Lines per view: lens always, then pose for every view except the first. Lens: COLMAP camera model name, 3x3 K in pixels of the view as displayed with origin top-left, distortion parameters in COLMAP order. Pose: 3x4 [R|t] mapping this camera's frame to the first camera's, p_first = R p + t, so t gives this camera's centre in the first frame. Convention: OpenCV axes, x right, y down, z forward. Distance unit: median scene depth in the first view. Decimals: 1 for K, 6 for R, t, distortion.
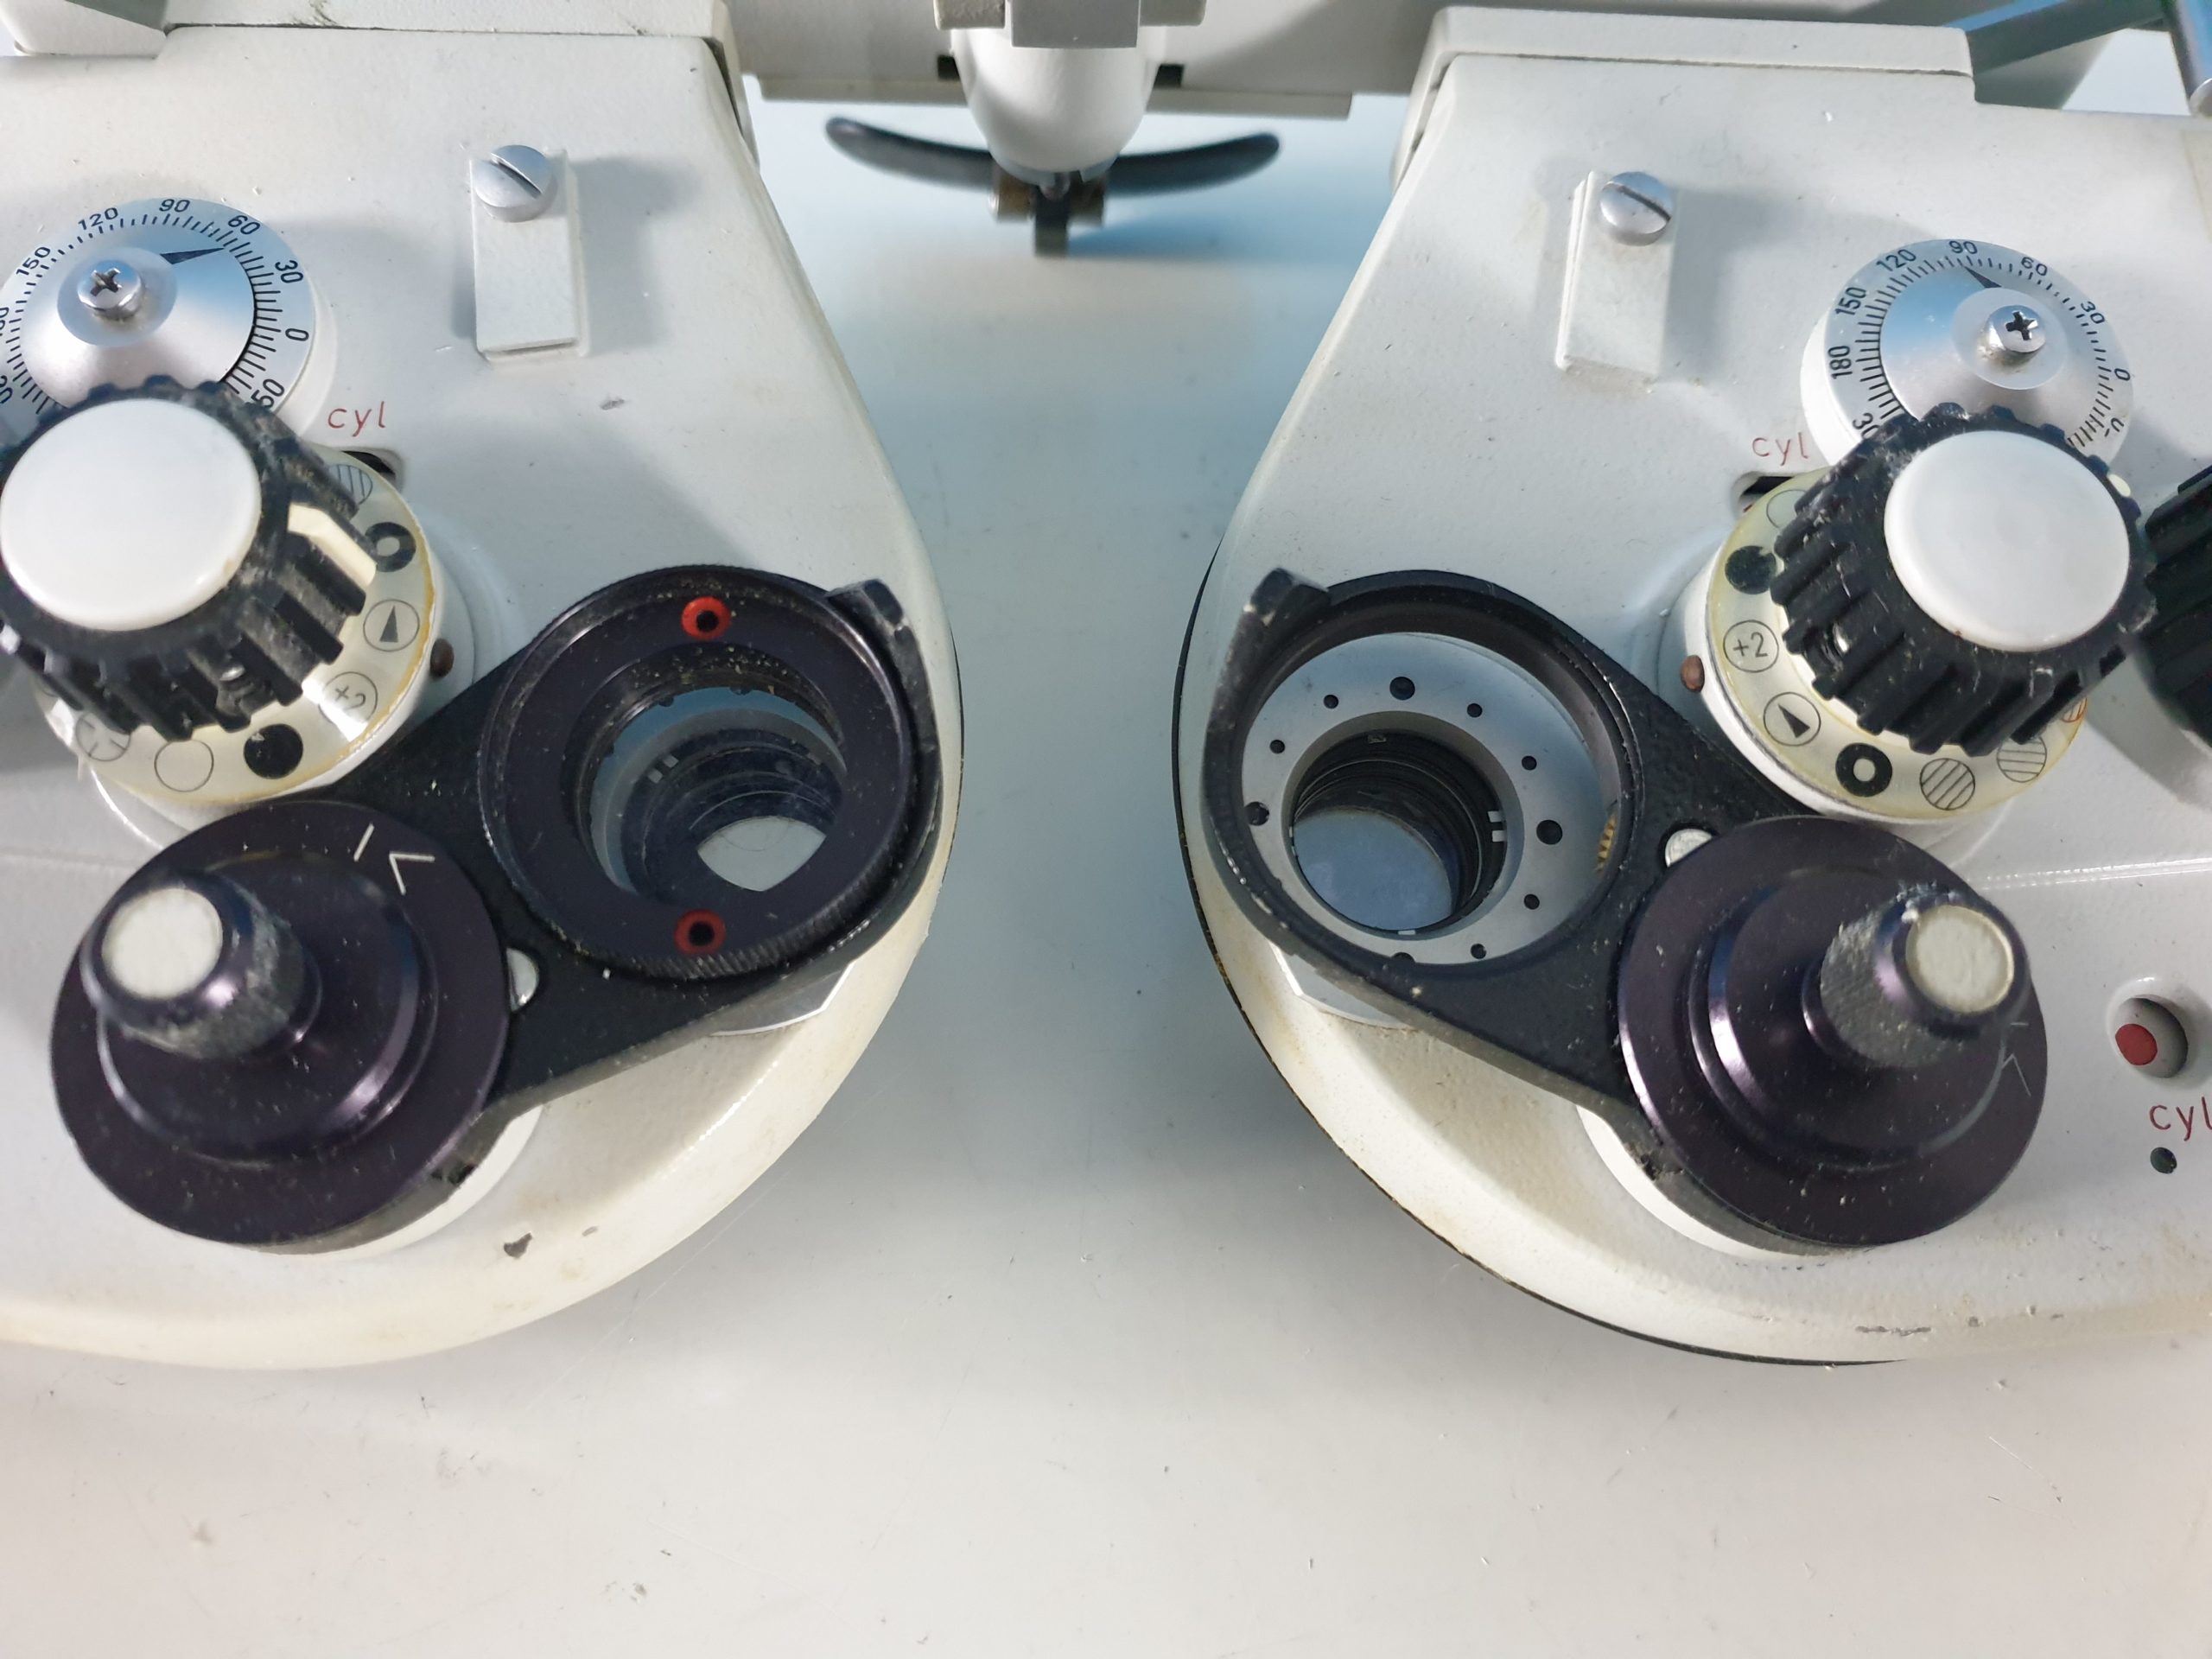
lens RADIAL K [[1719.0, 0, 1100.8], [0, 1719.0, 803.5], [0, 0, 1]] dist [0.024347, -0.076067]
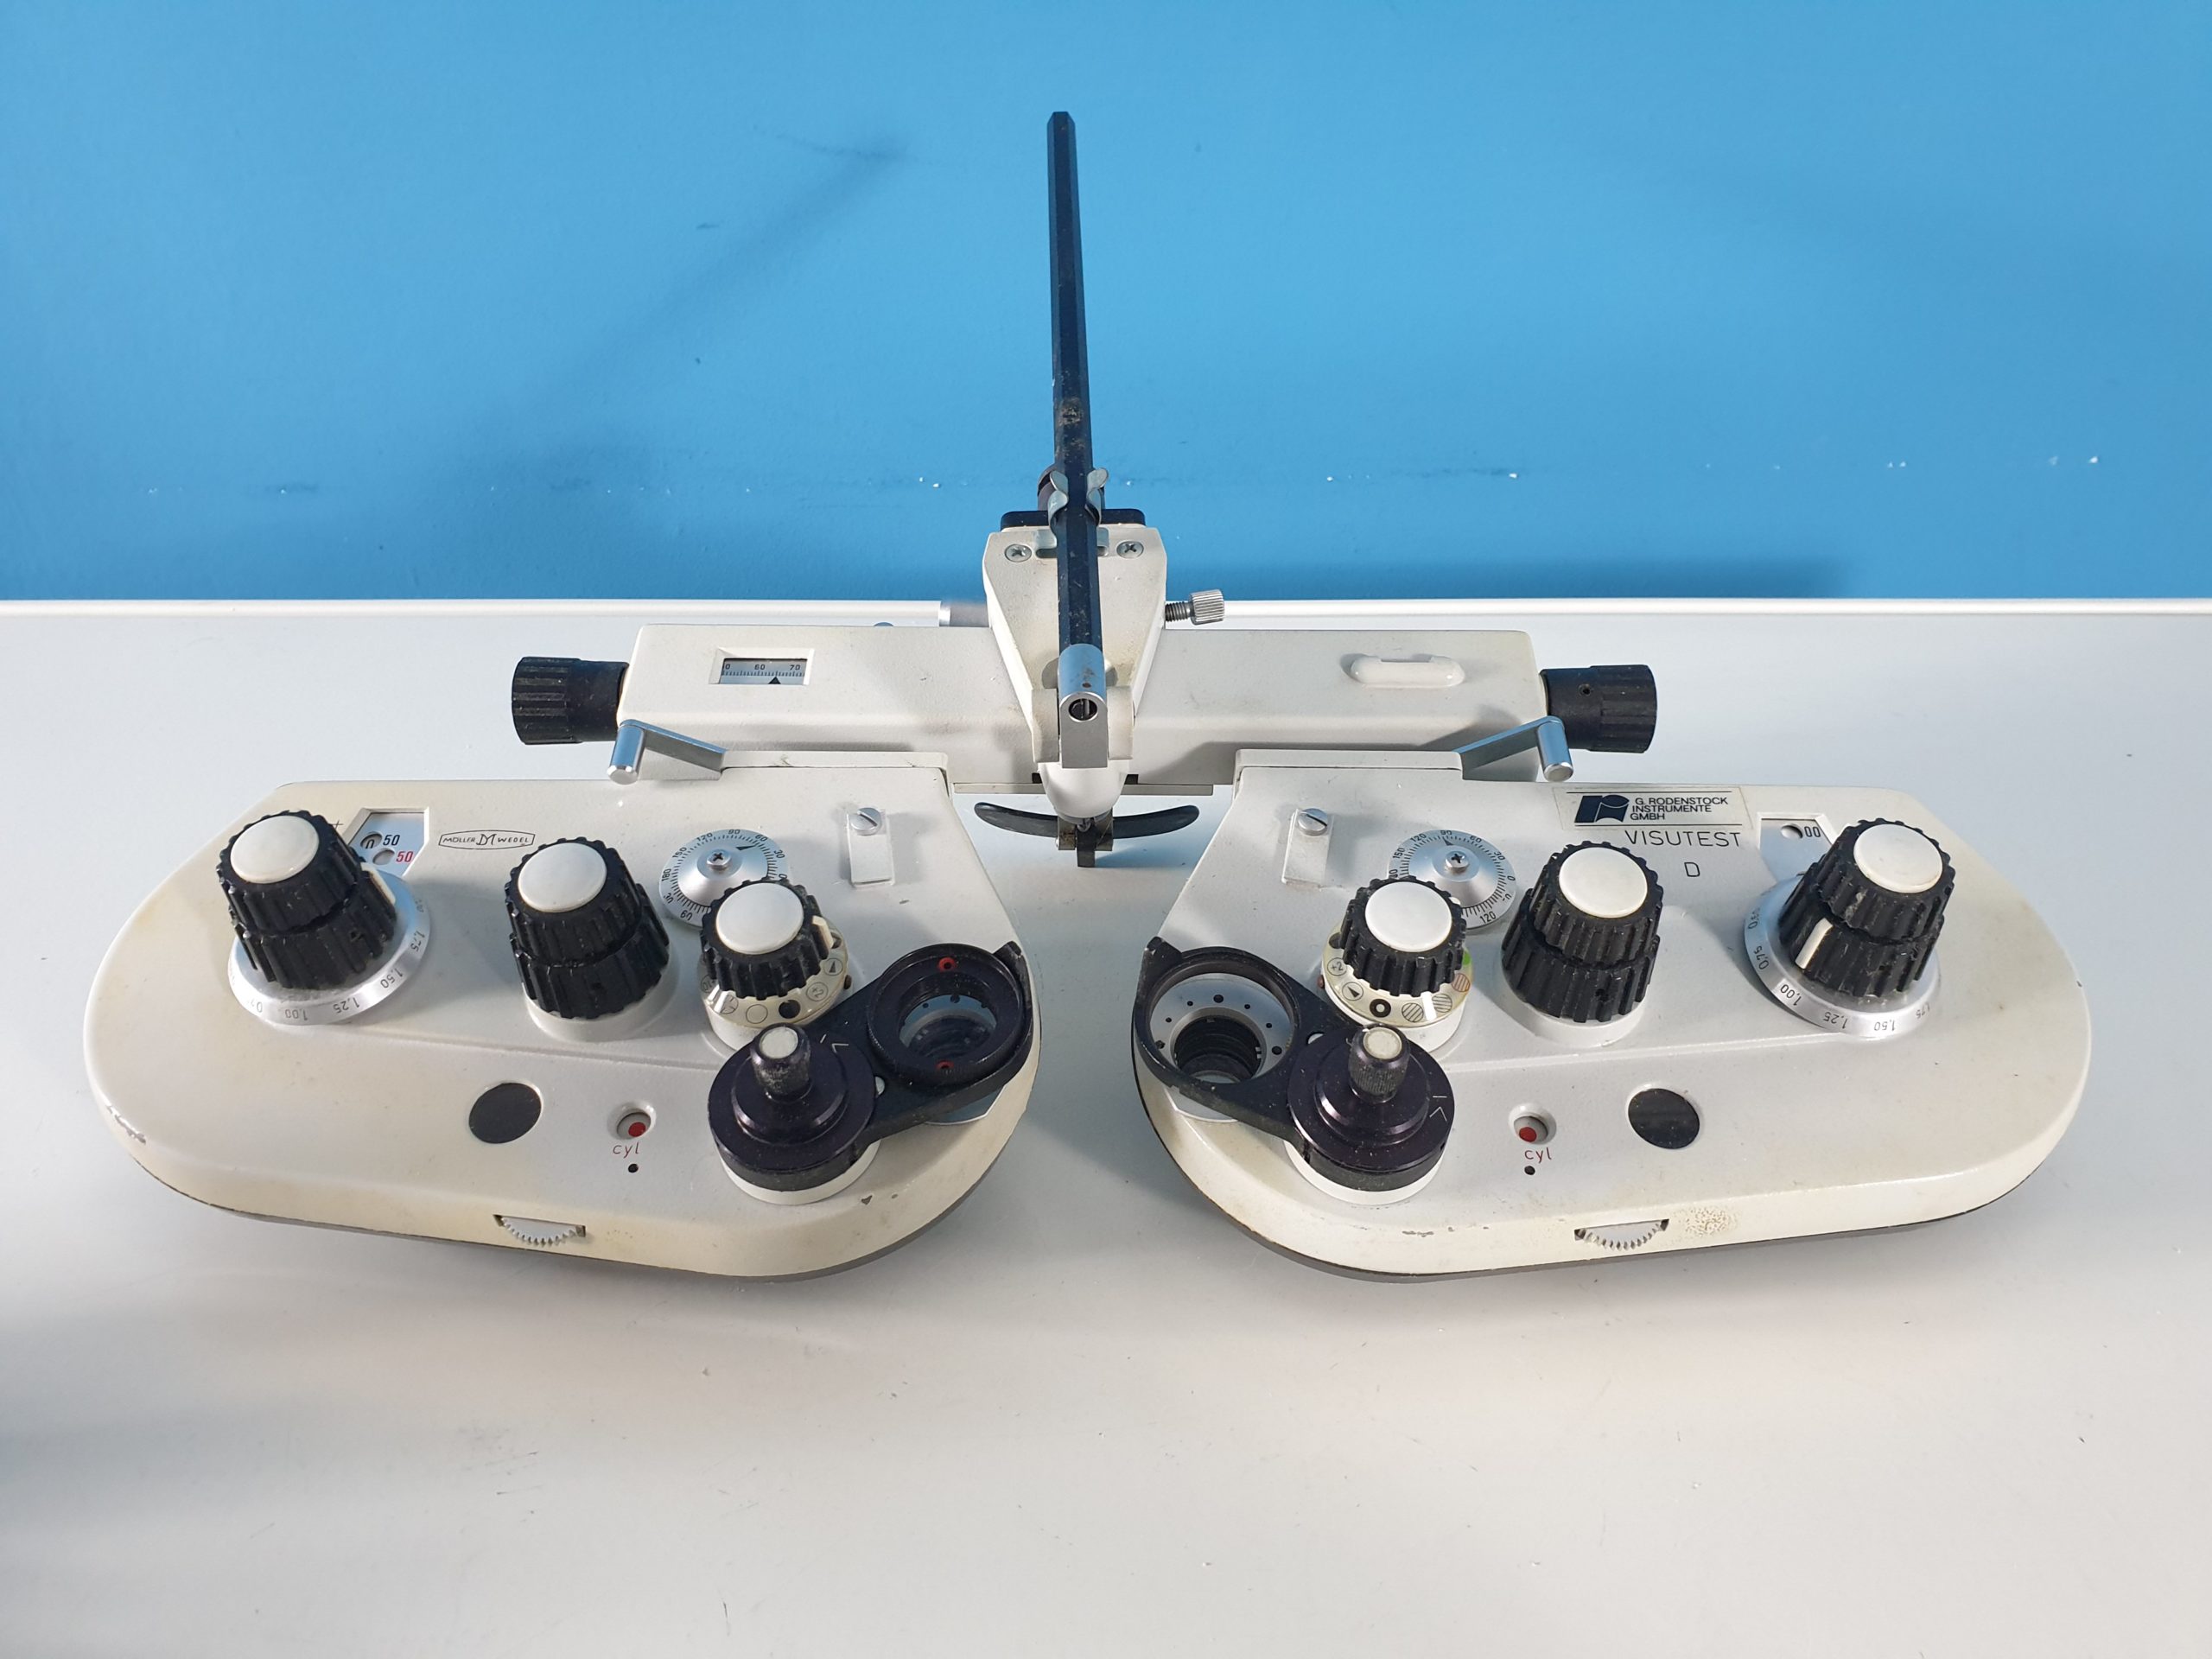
lens RADIAL K [[1719.0, 0, 1100.8], [0, 1719.0, 803.5], [0, 0, 1]] dist [0.024347, -0.076067]
pose [[0.999083, -0.022130, -0.036666, 0.104365], [0.006063, 0.920612, -0.390431, 0.648999], [0.042396, 0.389851, 0.919902, -1.421041]]
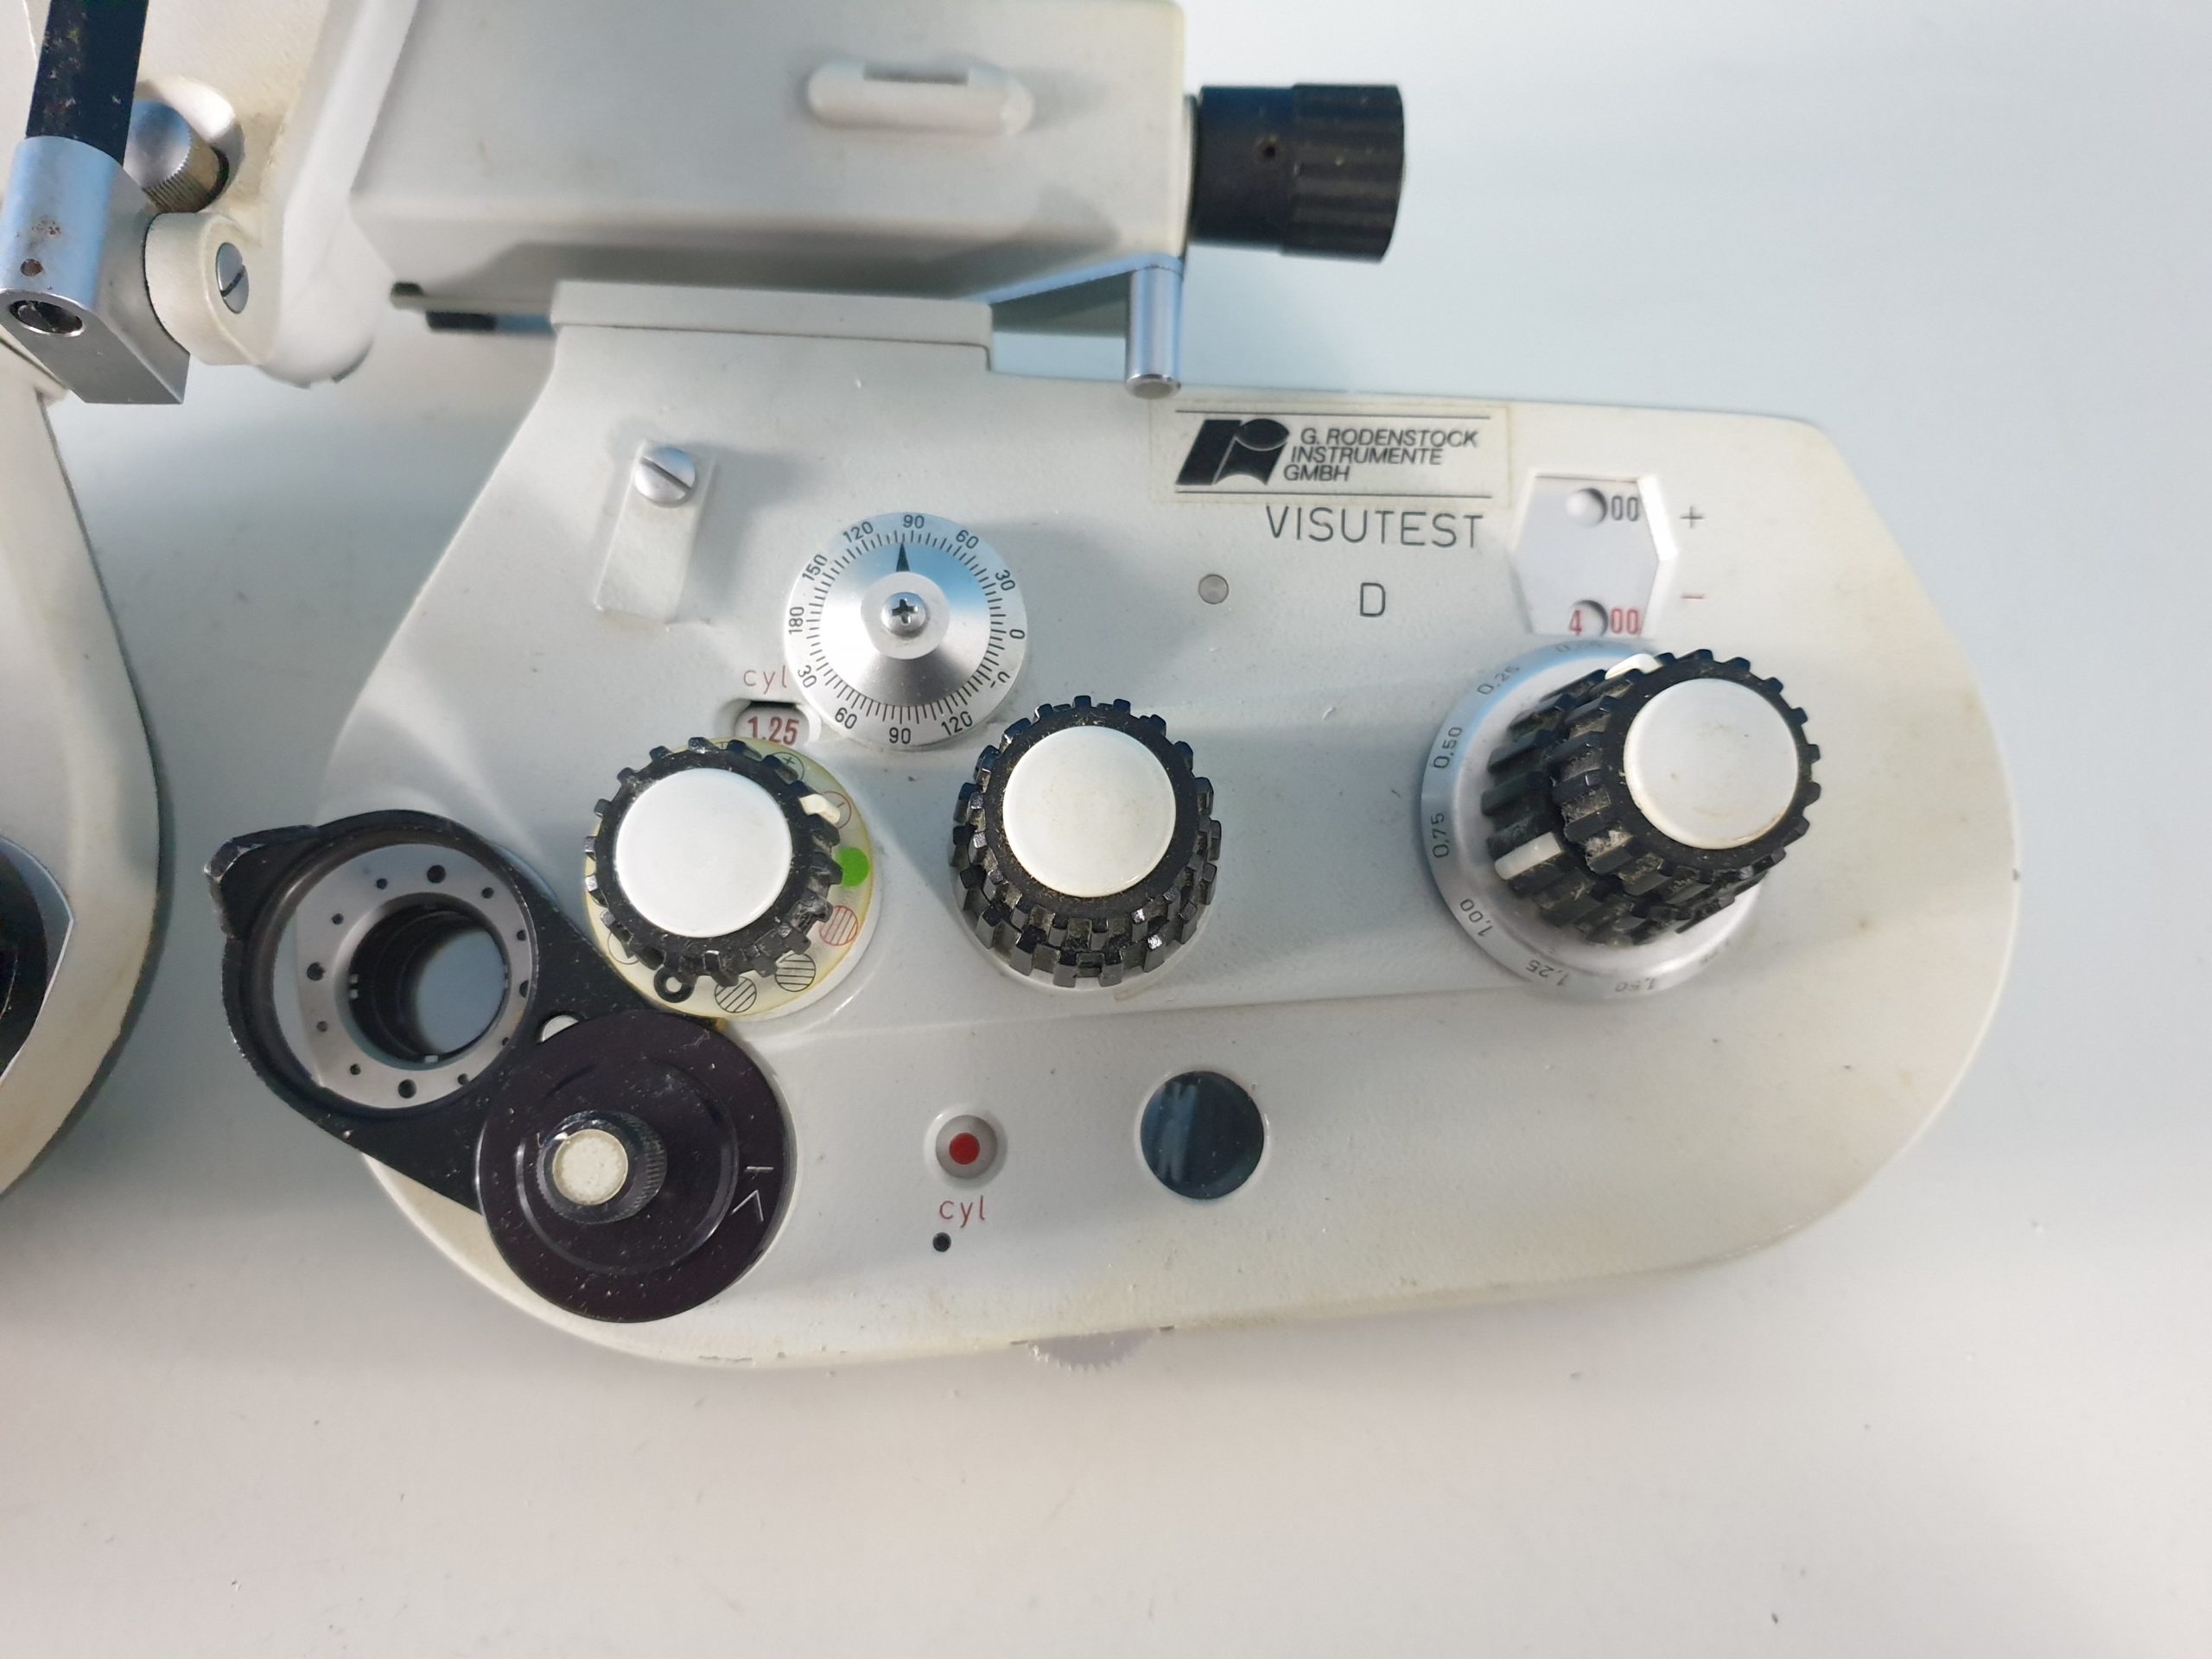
lens RADIAL K [[1719.0, 0, 1100.8], [0, 1719.0, 803.5], [0, 0, 1]] dist [0.024347, -0.076067]
pose [[0.999533, 0.025035, -0.017551, 0.728119], [-0.021865, 0.986551, 0.161982, -0.356538], [0.021370, -0.161523, 0.986638, -0.307806]]
